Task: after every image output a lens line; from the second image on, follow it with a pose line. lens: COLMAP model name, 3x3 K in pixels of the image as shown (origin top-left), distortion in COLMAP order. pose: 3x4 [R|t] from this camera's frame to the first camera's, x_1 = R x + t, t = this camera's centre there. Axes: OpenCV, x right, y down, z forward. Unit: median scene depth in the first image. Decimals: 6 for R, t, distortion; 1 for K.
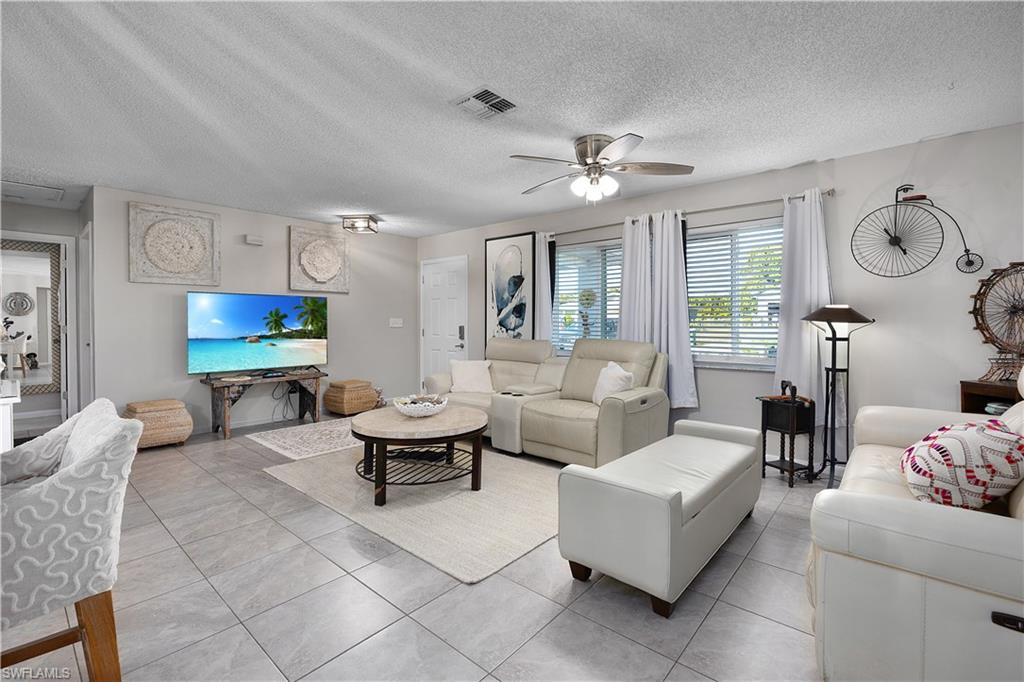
lens RADIAL K [[450.3, 0, 509.8], [0, 450.3, 326.5], [0, 0, 1]] dist [-0.018118, 0.000229]
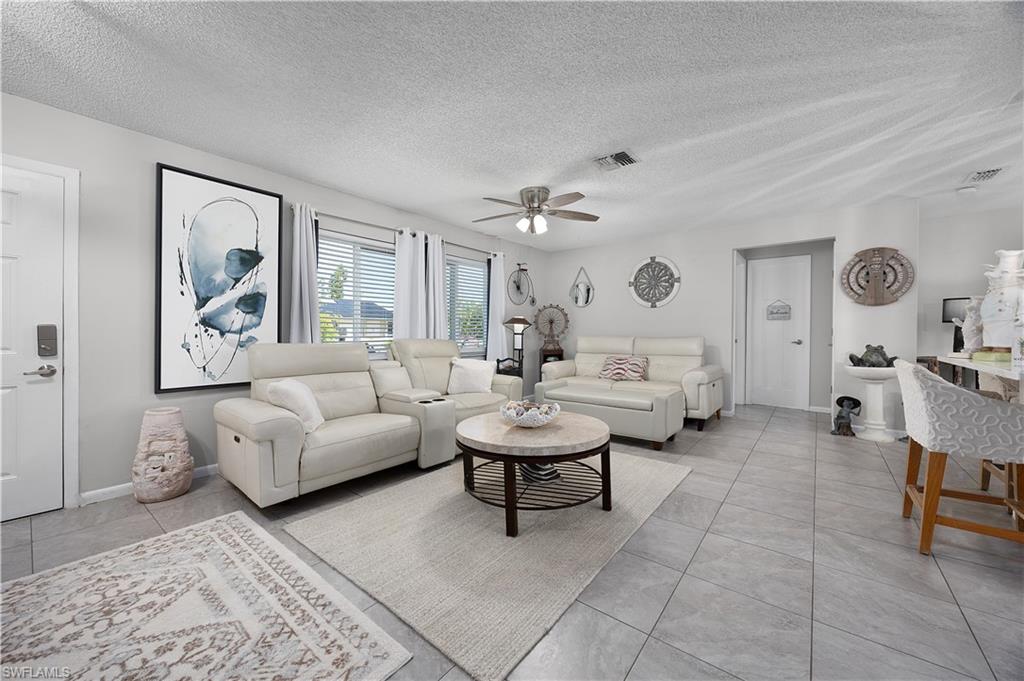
lens RADIAL K [[390.8, 0, 512.7], [0, 390.8, 334.9], [0, 0, 1]] dist [-0.000009, 0.000118]
pose [[-0.057270, -0.008670, 0.998321, -0.956940], [0.009057, 0.999917, 0.009204, 0.015358], [-0.998318, 0.009569, -0.057187, 1.079347]]
